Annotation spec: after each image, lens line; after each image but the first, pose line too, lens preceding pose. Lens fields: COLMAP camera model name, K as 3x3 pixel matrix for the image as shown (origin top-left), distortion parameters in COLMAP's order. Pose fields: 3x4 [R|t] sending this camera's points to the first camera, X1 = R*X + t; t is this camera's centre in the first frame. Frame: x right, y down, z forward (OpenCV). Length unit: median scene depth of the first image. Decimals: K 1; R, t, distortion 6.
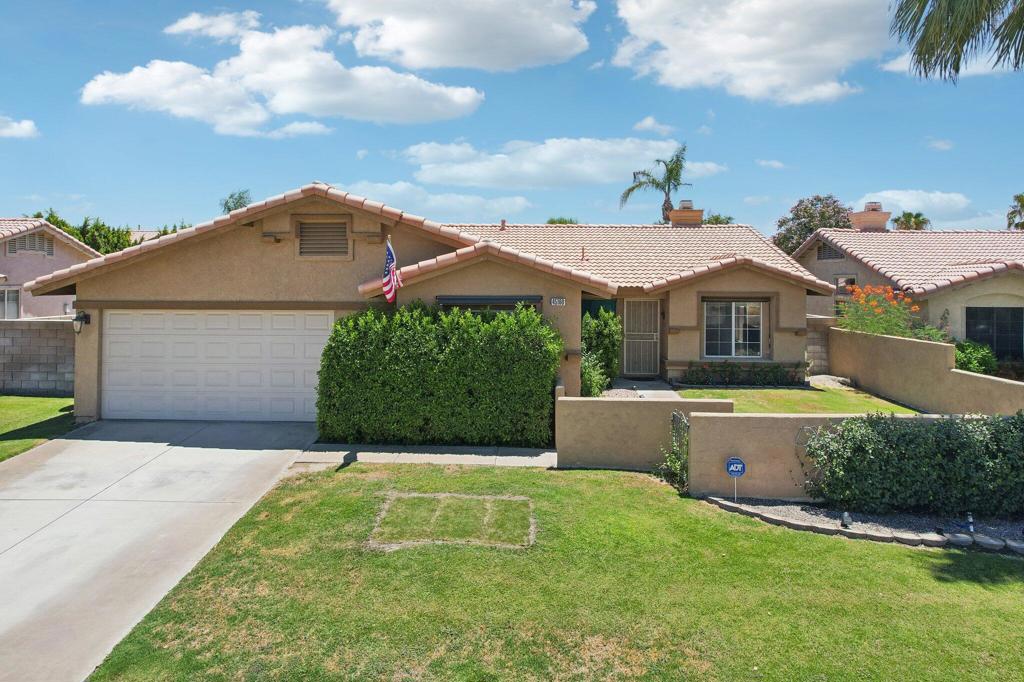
lens RADIAL K [[677.0, 0, 508.7], [0, 677.0, 286.4], [0, 0, 1]] dist [-0.032749, 0.035554]
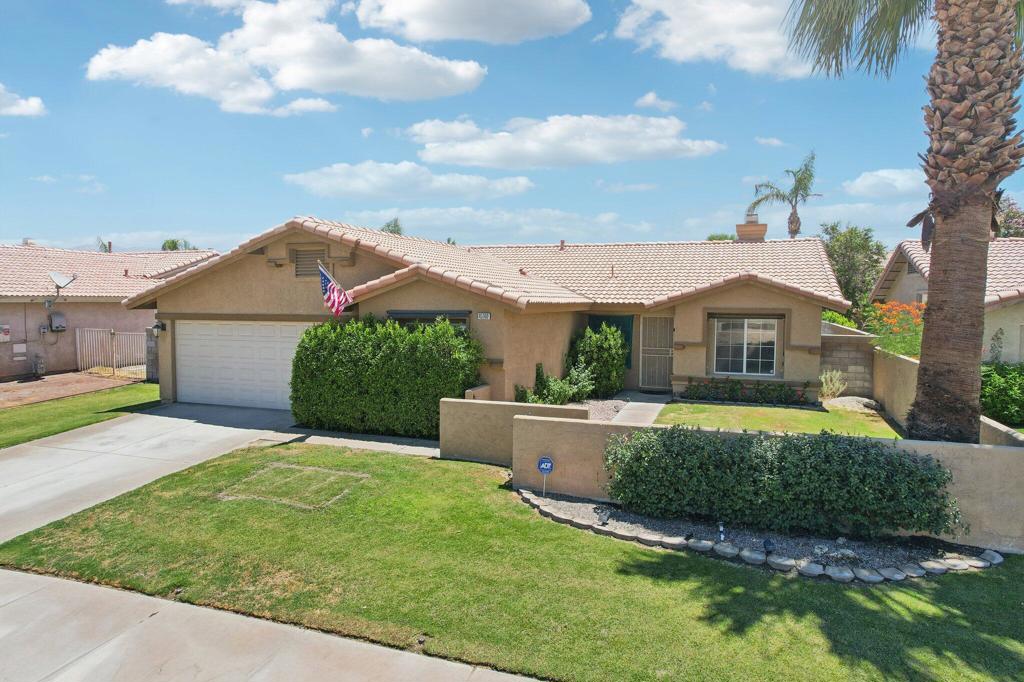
lens RADIAL K [[652.1, 0, 511.2], [0, 652.1, 350.8], [0, 0, 1]] dist [-0.047227, 0.068971]
pose [[0.951803, 0.022539, -0.305882, 0.453010], [-0.000449, 0.997398, 0.072095, 0.002727], [0.306711, -0.068483, 0.949336, -0.013702]]
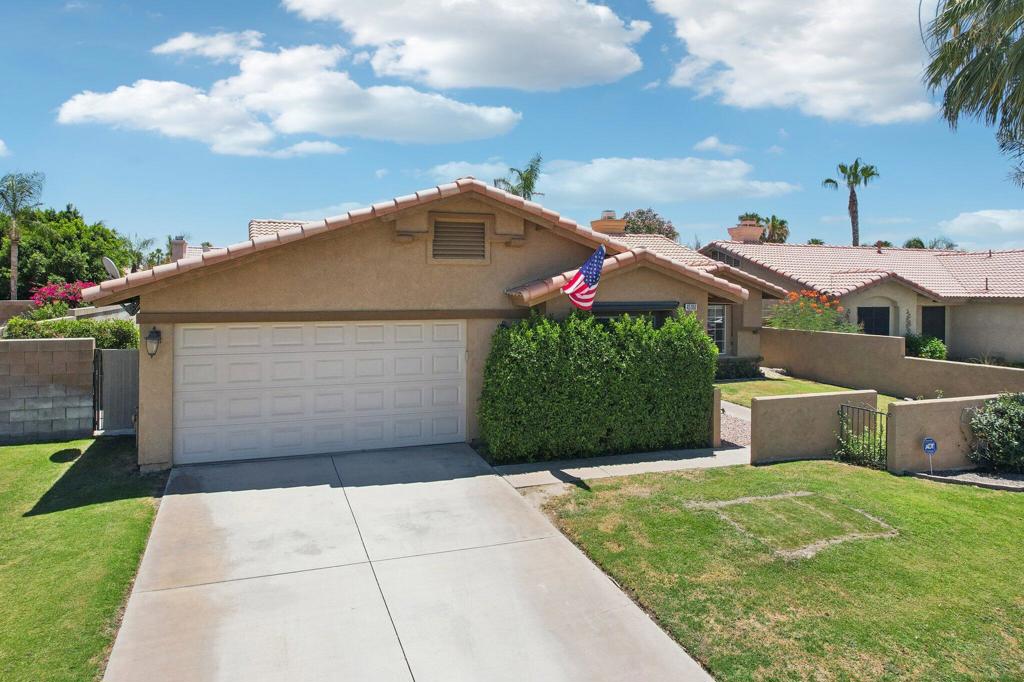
lens RADIAL K [[677.0, 0, 508.7], [0, 677.0, 286.4], [0, 0, 1]] dist [-0.032749, 0.035554]
pose [[0.924463, -0.000304, 0.381273, -0.588537], [0.002668, 0.999980, -0.005673, -0.003634], [-0.381264, 0.006261, 0.924445, 0.147145]]
